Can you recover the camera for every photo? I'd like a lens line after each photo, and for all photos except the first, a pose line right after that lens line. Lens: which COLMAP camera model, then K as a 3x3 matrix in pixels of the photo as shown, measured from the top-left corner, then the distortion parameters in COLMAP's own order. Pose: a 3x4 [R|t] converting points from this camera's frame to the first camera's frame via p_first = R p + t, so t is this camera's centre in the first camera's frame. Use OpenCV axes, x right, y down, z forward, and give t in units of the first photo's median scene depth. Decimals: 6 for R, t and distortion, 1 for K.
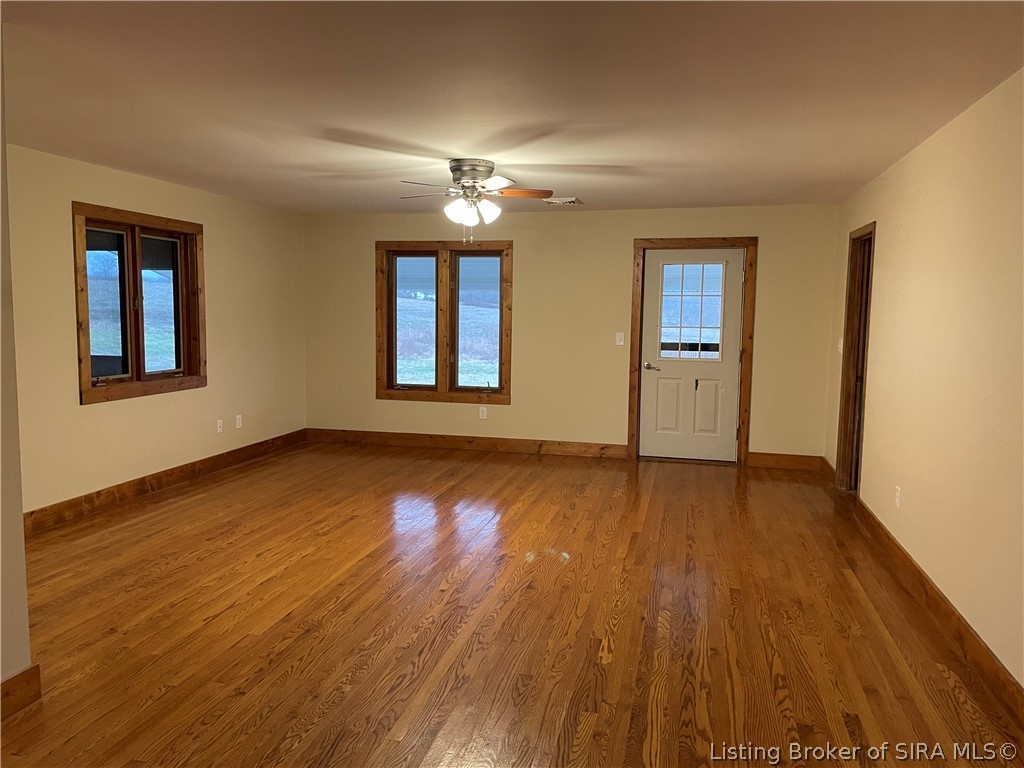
lens RADIAL K [[775.0, 0, 512.0], [0, 775.0, 384.0], [0, 0, 1]] dist [0.074804, -0.082456]
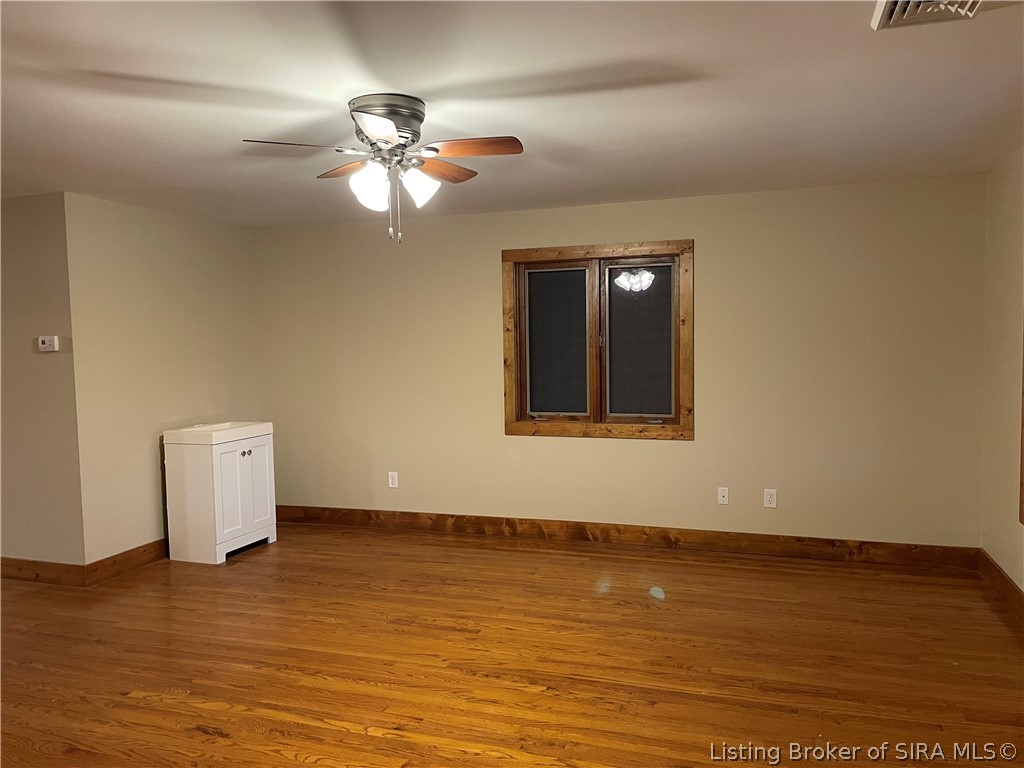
lens RADIAL K [[775.0, 0, 512.0], [0, 775.0, 384.0], [0, 0, 1]] dist [0.074804, -0.082456]
pose [[-0.094923, 0.054686, -0.993981, 0.511106], [-0.078837, 0.994941, 0.062267, -0.109889], [0.992358, 0.084273, -0.090132, 1.082168]]
